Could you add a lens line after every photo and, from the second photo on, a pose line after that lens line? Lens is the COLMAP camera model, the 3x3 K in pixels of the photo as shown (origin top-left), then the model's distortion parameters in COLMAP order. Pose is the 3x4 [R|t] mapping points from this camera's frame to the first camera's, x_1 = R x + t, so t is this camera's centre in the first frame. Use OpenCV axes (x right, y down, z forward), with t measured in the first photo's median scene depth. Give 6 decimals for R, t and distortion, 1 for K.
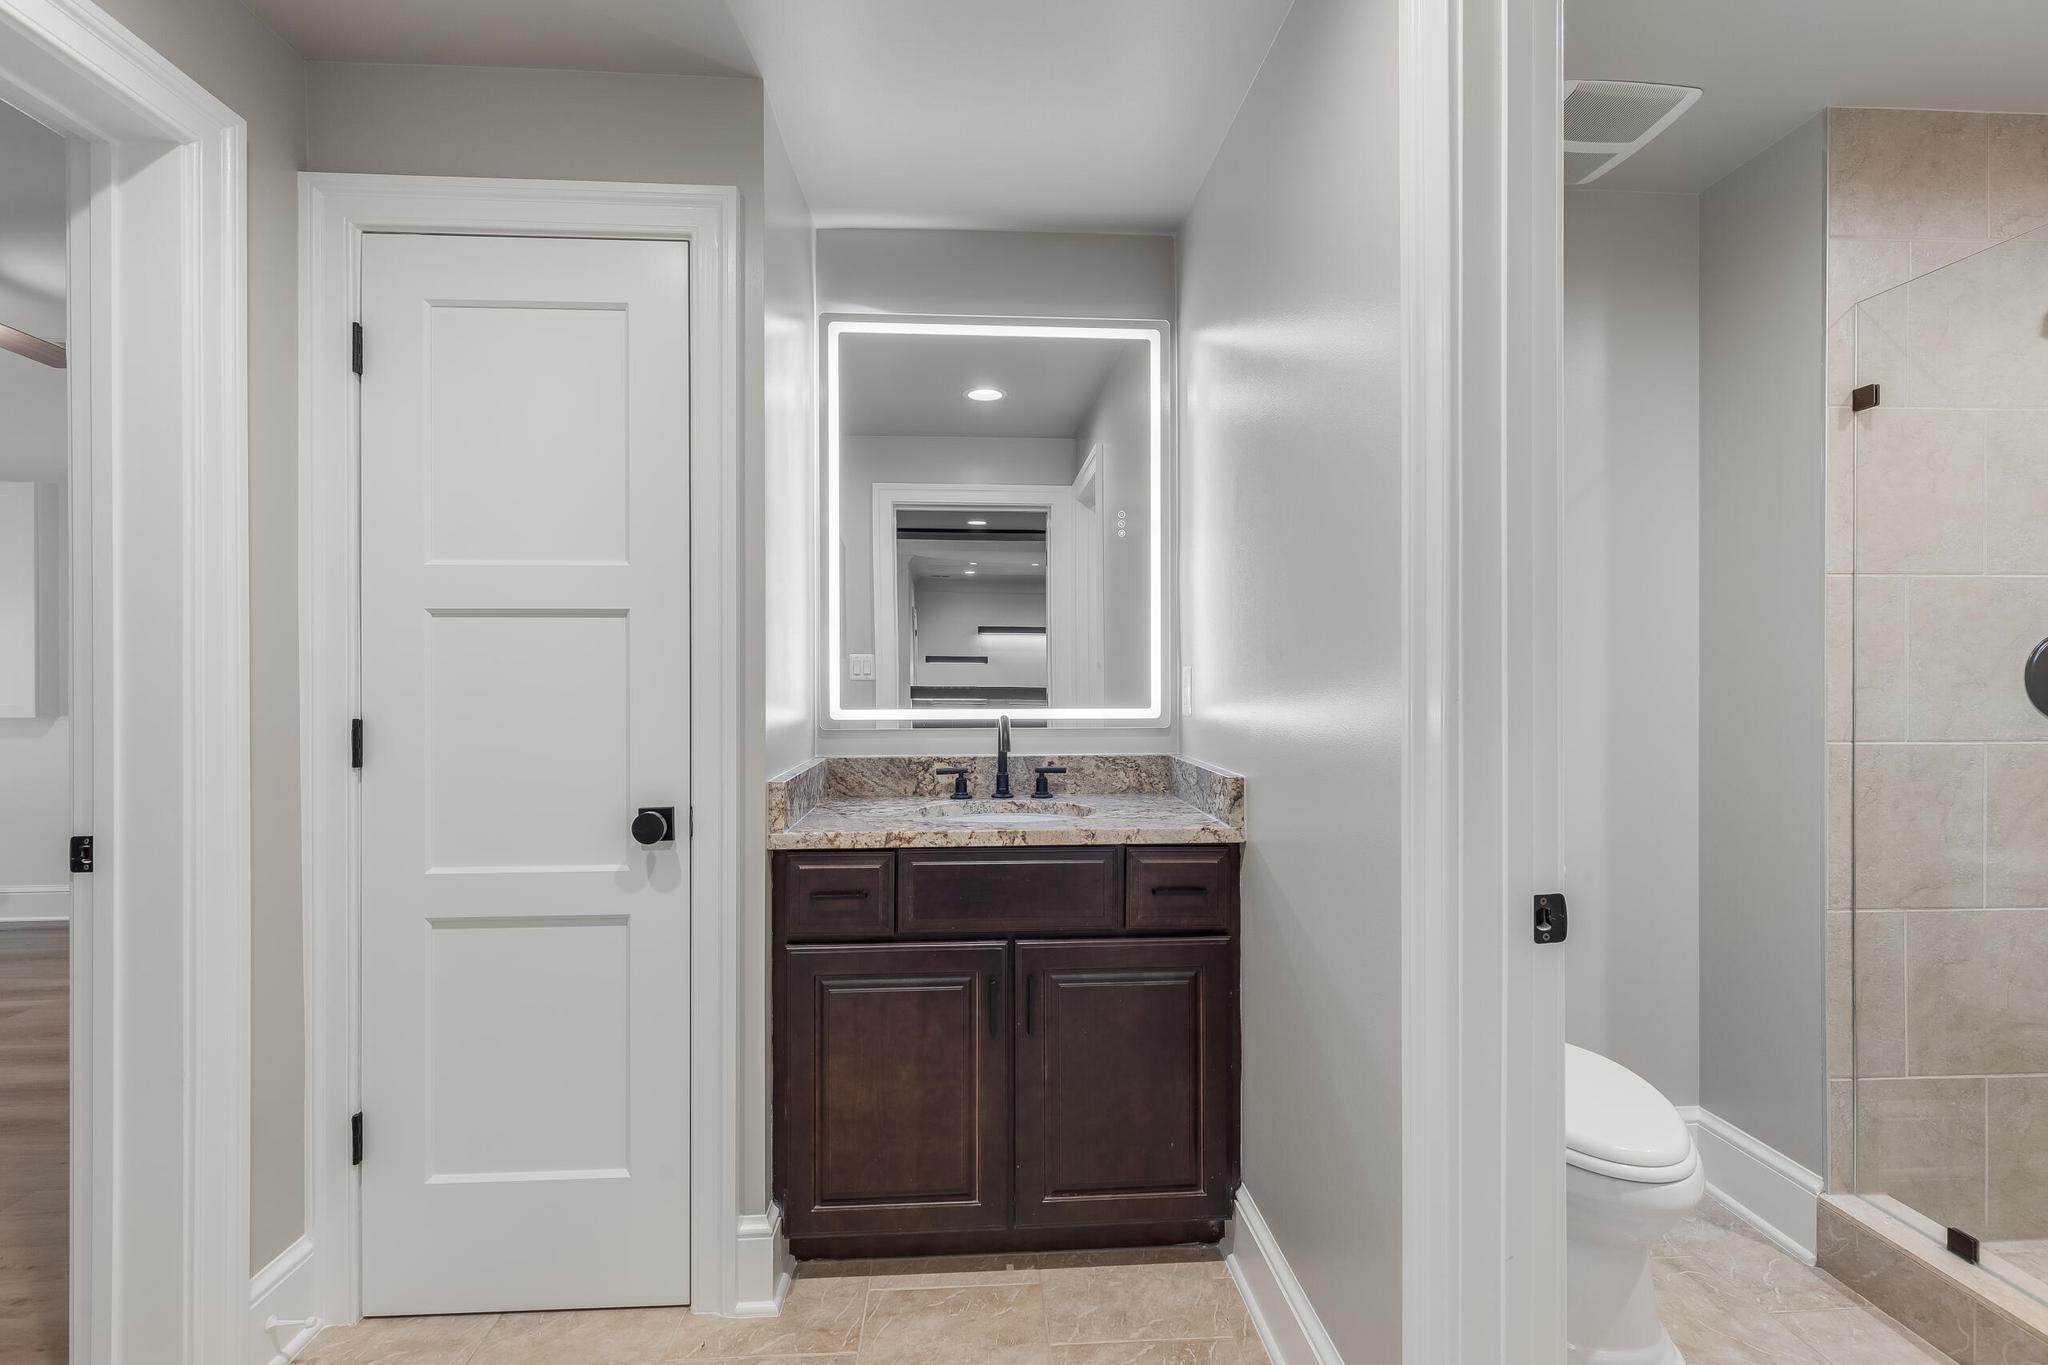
lens RADIAL K [[924.8, 0, 1017.8], [0, 924.8, 676.9], [0, 0, 1]] dist [0.003719, 0.000495]
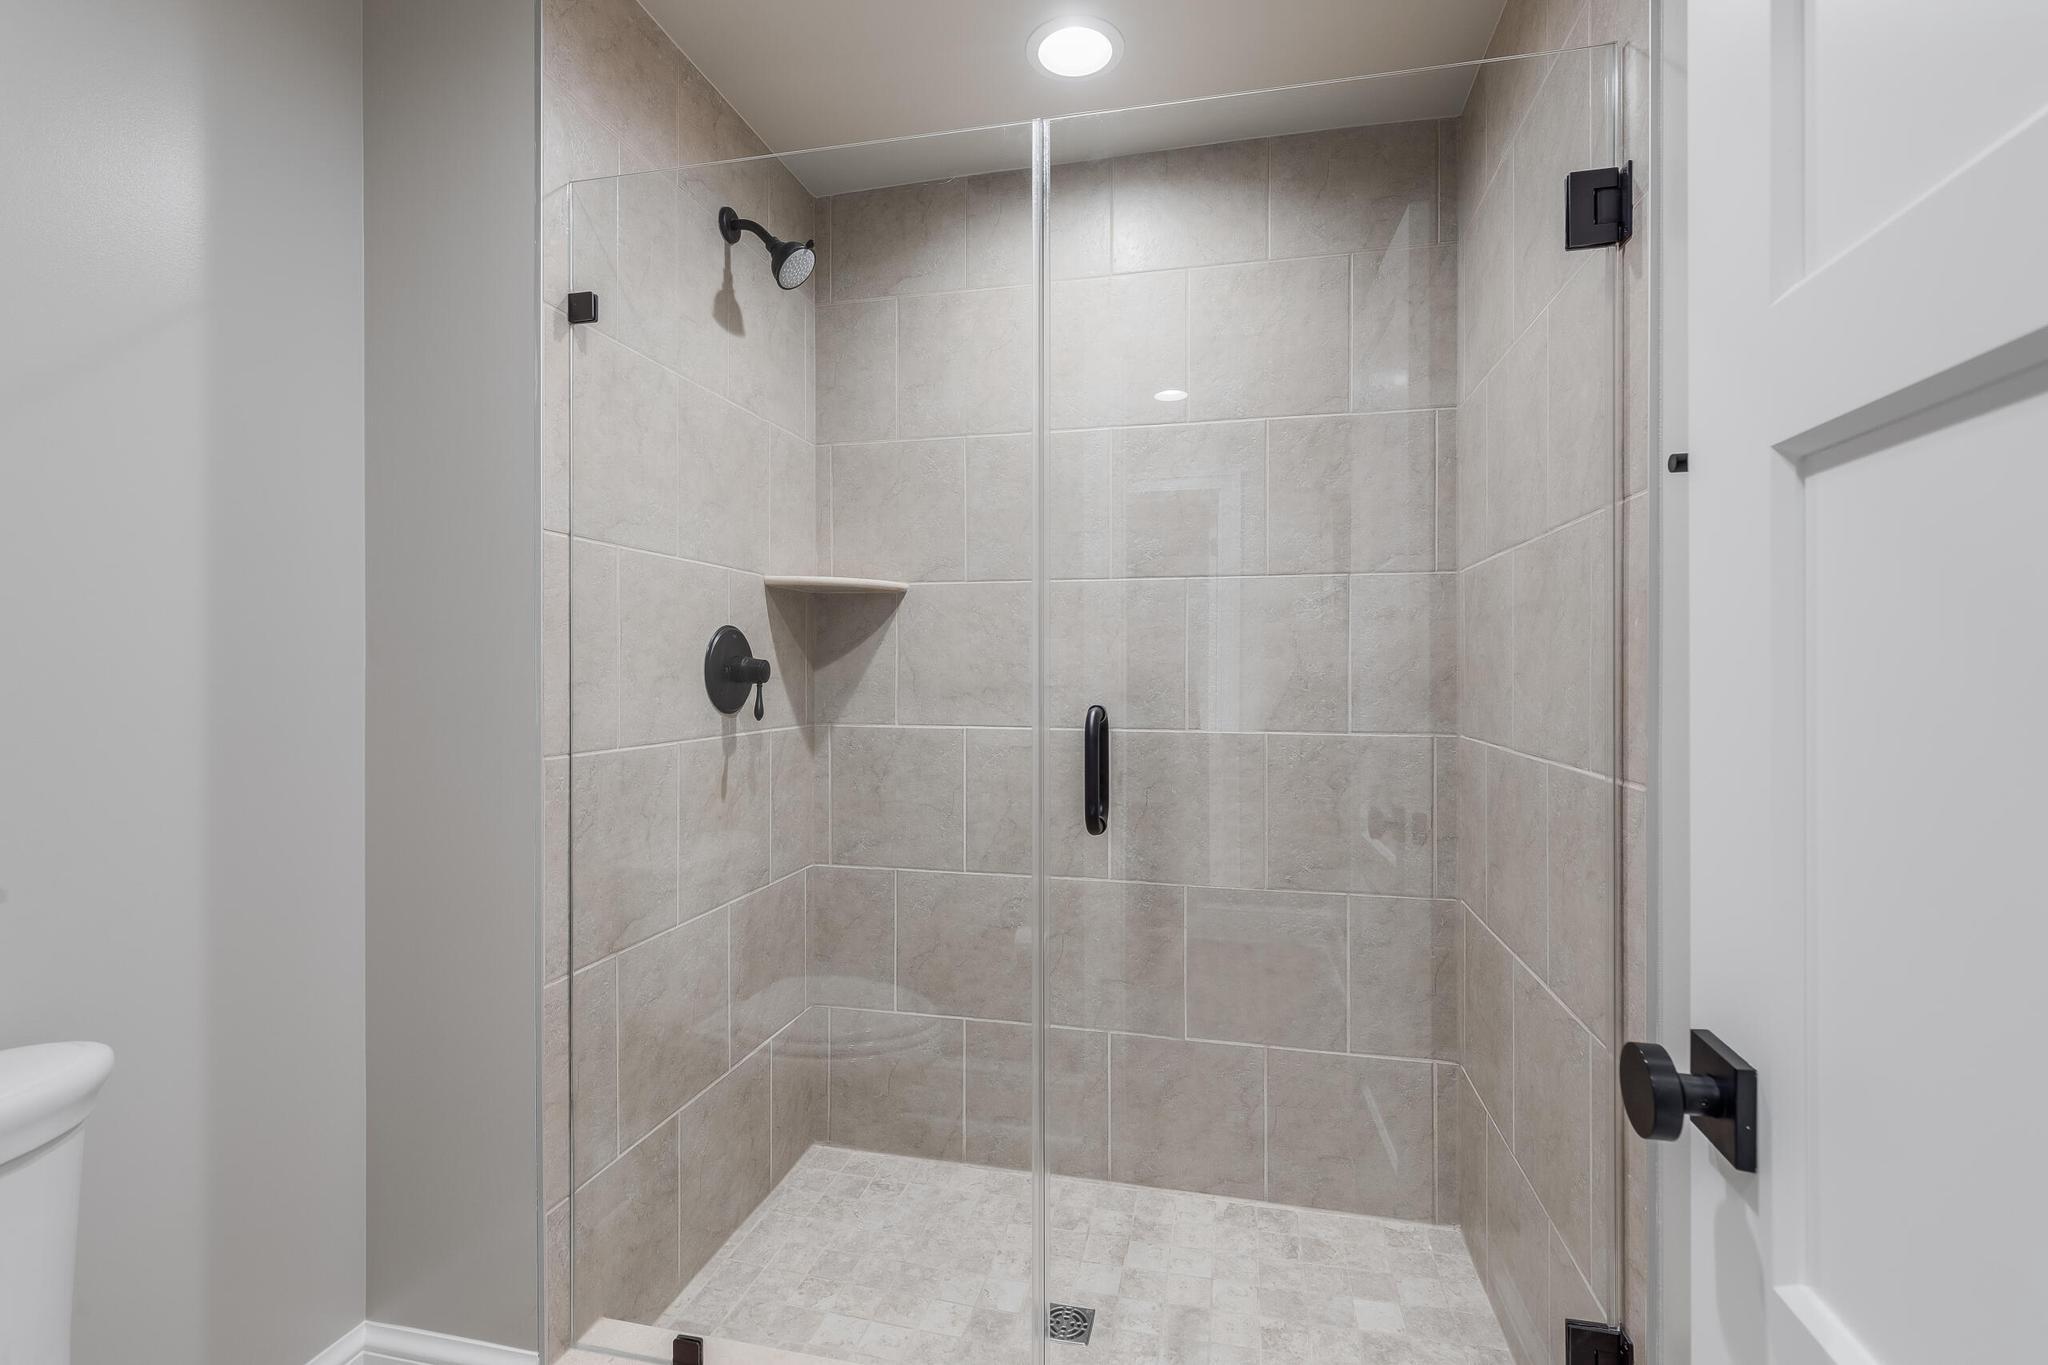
lens RADIAL K [[924.8, 0, 1017.7], [0, 924.8, 672.7], [0, 0, 1]] dist [0.003719, 0.000495]
pose [[0.291064, -0.000419, 0.956703, 0.277008], [0.002114, 0.999998, -0.000205, 0.003931], [-0.956701, 0.002082, 0.291064, 0.424130]]
